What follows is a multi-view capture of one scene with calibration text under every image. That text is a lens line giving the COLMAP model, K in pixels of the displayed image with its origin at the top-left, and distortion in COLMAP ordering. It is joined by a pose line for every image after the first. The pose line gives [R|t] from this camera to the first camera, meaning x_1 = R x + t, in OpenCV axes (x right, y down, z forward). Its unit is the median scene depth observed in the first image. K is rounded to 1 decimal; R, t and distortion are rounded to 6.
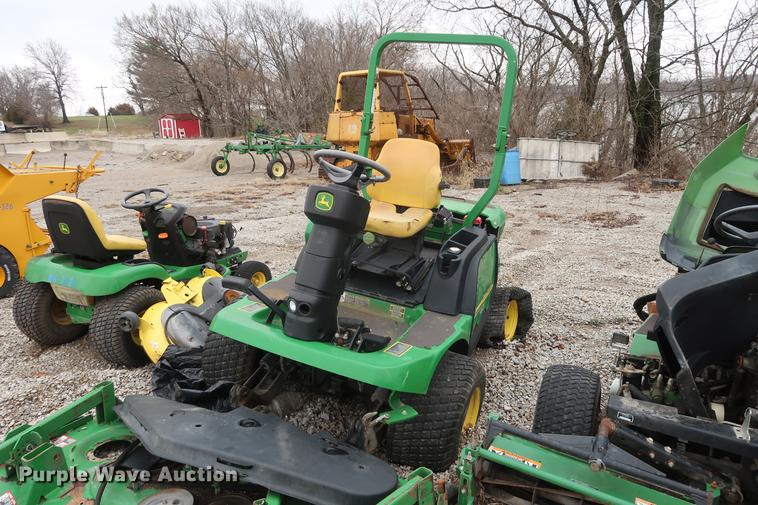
lens RADIAL K [[521.6, 0, 379.0], [0, 521.6, 252.5], [0, 0, 1]] dist [-0.024125, 0.007227]
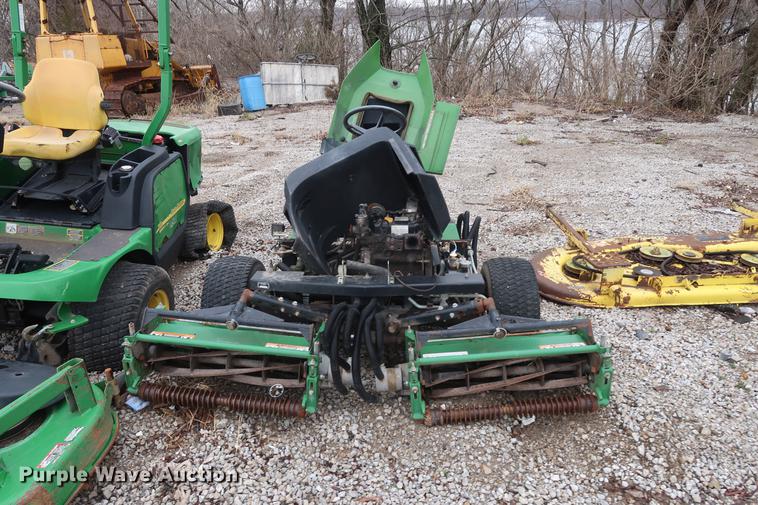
lens RADIAL K [[521.6, 0, 379.0], [0, 521.6, 252.5], [0, 0, 1]] dist [-0.024125, 0.007227]
pose [[0.909229, -0.153729, 0.386873, 0.169560], [0.102287, 0.983328, 0.150344, 0.054258], [-0.403535, -0.097124, 0.909795, -0.148704]]
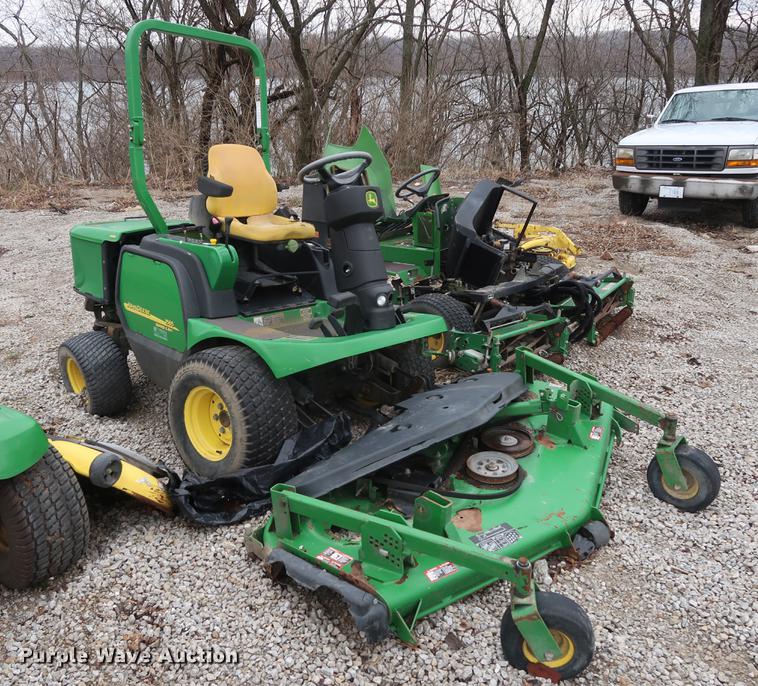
lens RADIAL K [[700.8, 0, 352.8], [0, 700.8, 340.3], [0, 0, 1]] dist [-0.013463, -0.011346]
pose [[0.254705, -0.306082, 0.917300, -1.151883], [0.251842, 0.936848, 0.242676, -0.139799], [-0.933649, 0.169204, 0.315704, 0.474643]]
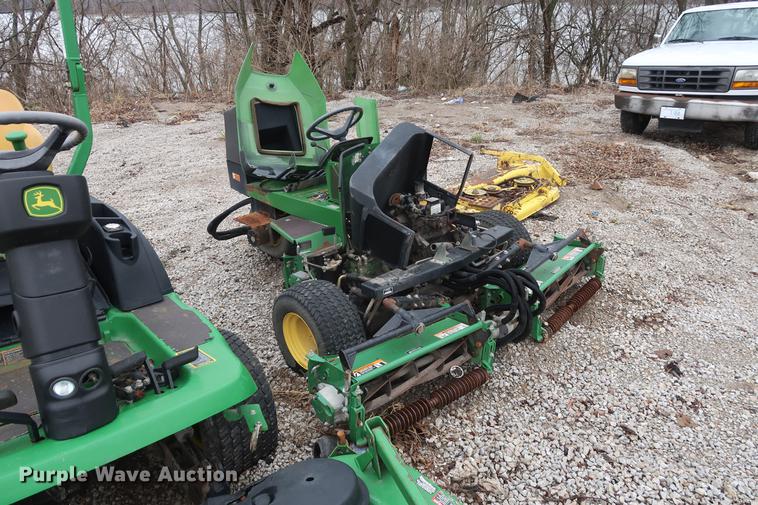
lens RADIAL K [[521.6, 0, 379.0], [0, 521.6, 252.5], [0, 0, 1]] dist [-0.024125, 0.007227]
pose [[0.339793, -0.372249, 0.863696, -0.370819], [0.254004, 0.920534, 0.296816, -0.091692], [-0.905551, 0.118526, 0.407344, 0.330778]]
